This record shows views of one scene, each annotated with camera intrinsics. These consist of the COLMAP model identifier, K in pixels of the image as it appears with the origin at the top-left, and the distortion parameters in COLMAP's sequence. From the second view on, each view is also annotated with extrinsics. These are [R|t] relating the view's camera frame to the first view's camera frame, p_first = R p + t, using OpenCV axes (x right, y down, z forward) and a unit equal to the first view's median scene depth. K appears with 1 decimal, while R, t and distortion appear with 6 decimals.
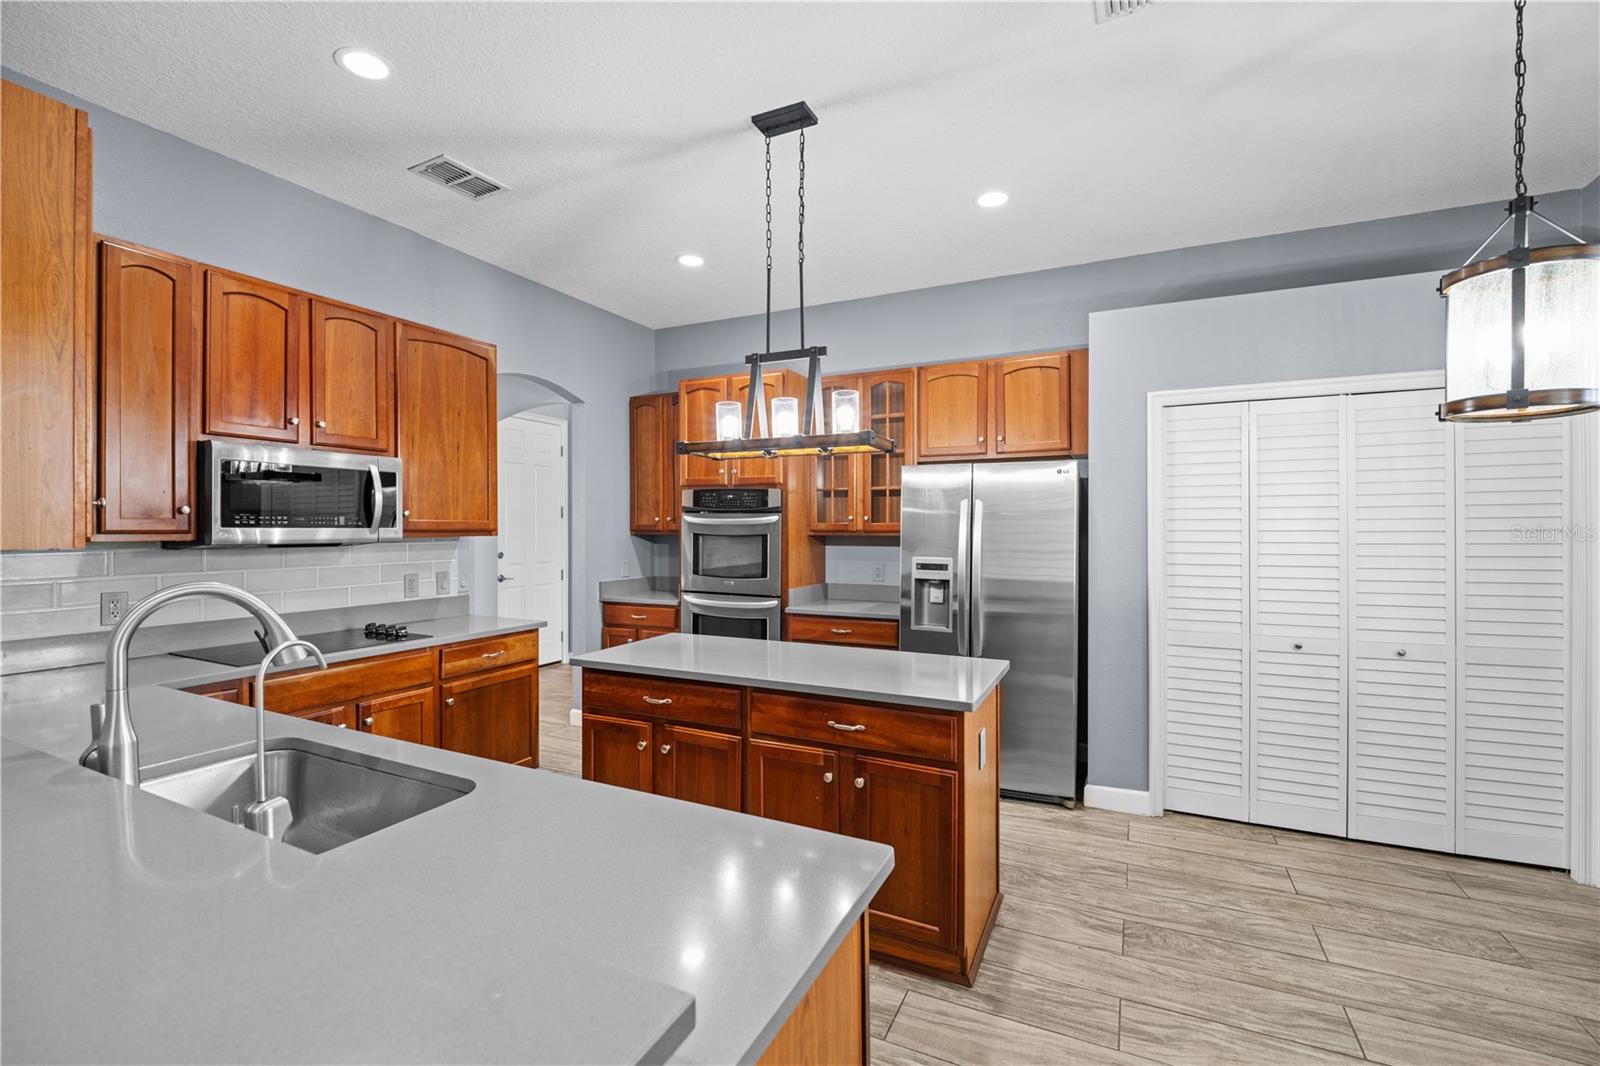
lens RADIAL K [[679.8, 0, 801.3], [0, 679.8, 536.2], [0, 0, 1]] dist [-0.004568, -0.000343]
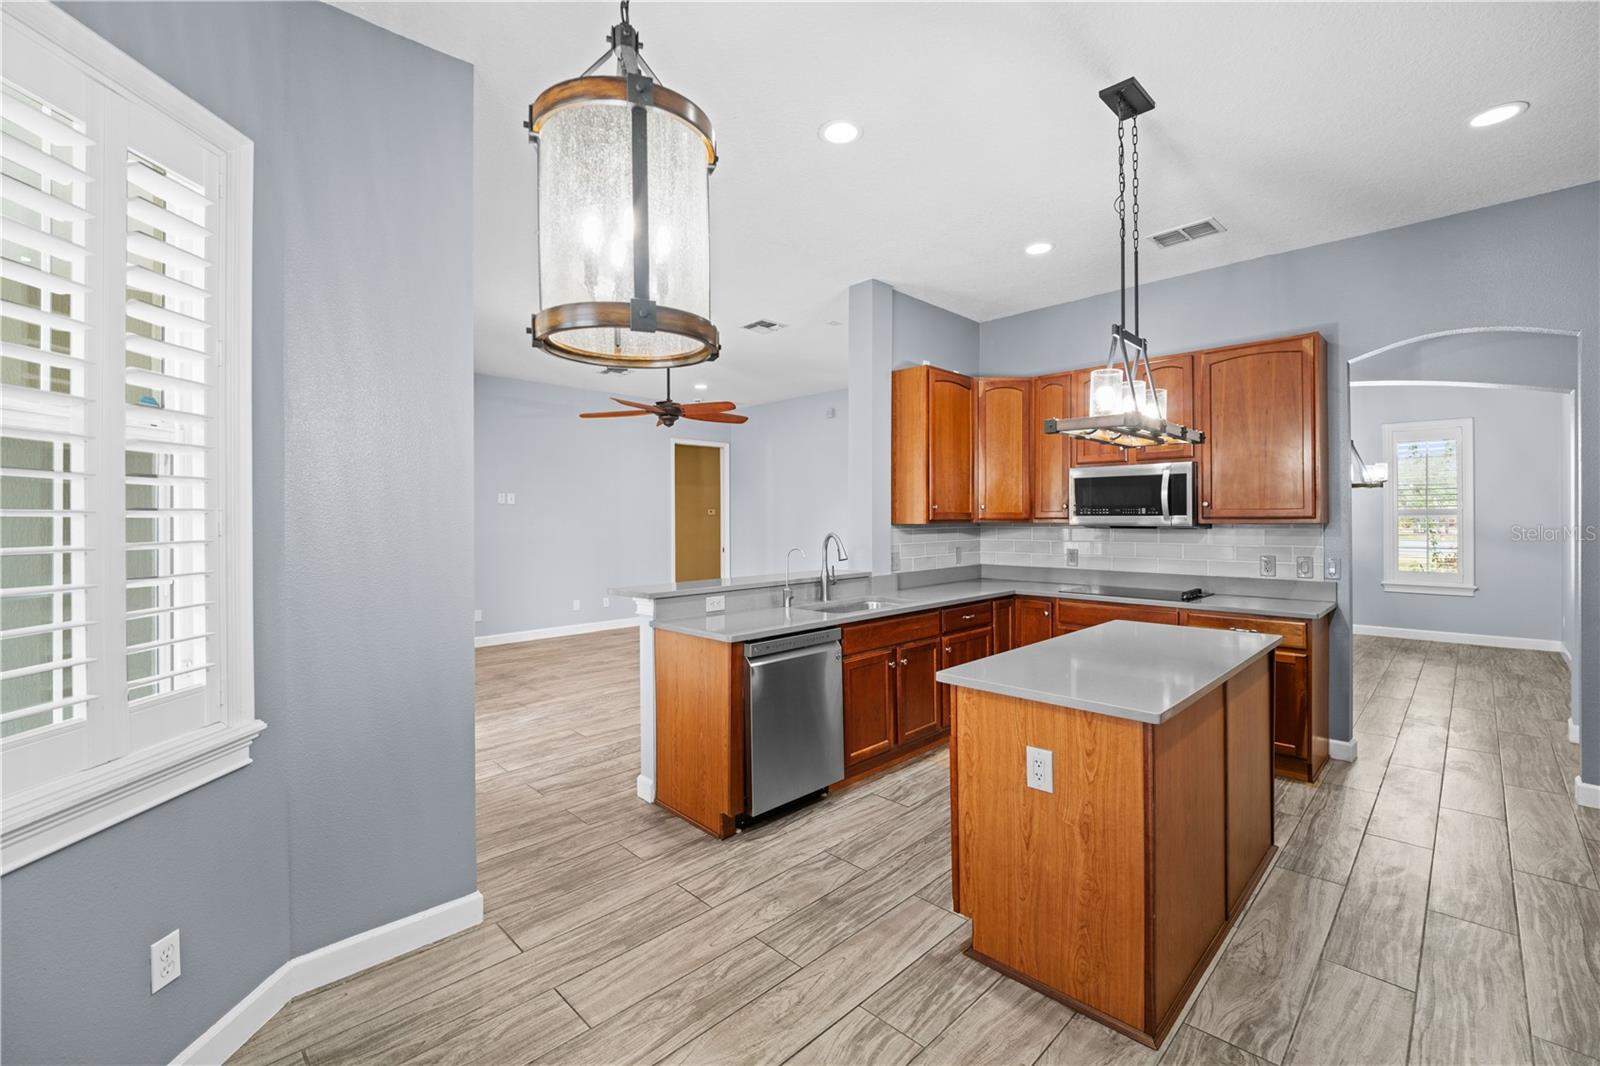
lens RADIAL K [[679.8, 0, 802.8], [0, 679.8, 520.6], [0, 0, 1]] dist [-0.004568, -0.000343]
pose [[-0.342021, 0.002661, -0.939689, 0.948954], [-0.008869, 0.999942, 0.006059, -0.004509], [0.939650, 0.010407, -0.341978, 0.806034]]
